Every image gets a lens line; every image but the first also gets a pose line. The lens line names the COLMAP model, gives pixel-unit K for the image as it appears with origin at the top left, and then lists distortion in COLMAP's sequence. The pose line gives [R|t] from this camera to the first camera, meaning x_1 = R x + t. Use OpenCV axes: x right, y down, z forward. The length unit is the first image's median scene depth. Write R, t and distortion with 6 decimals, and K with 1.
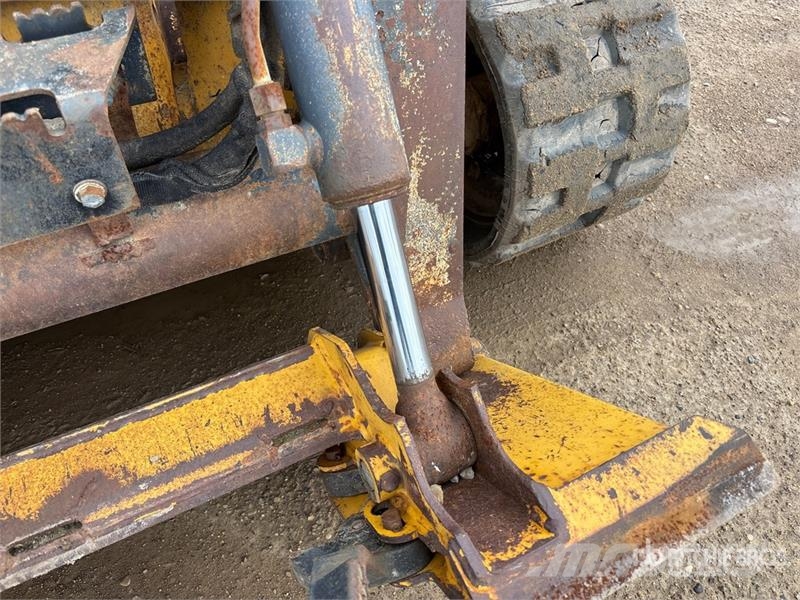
lens RADIAL K [[617.6, 0, 400.0], [0, 617.6, 300.0], [0, 0, 1]] dist [0.020344, 0.000091]
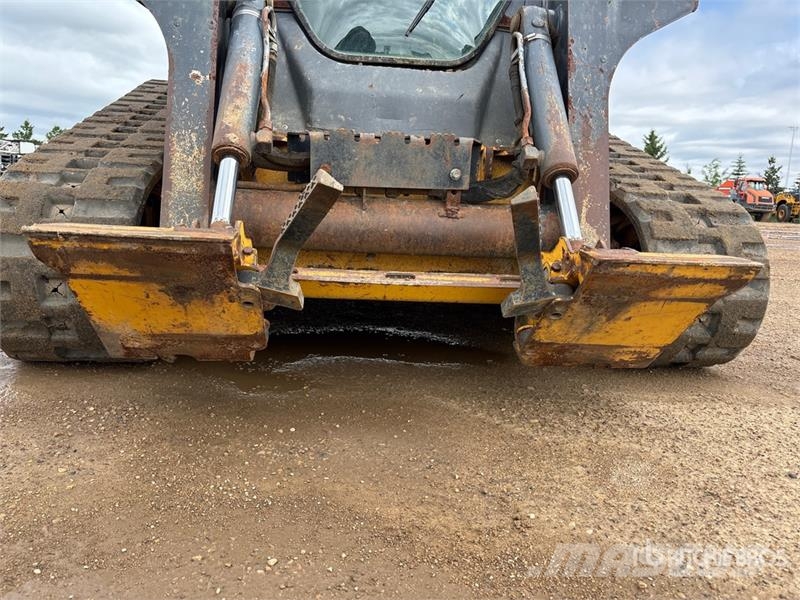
lens RADIAL K [[617.6, 0, 400.0], [0, 617.6, 300.0], [0, 0, 1]] dist [0.020344, 0.000091]
pose [[0.939529, 0.036336, -0.340537, 0.215827], [-0.255192, 0.737412, -0.625380, 1.993790], [0.228392, 0.674465, 0.702093, -0.581788]]
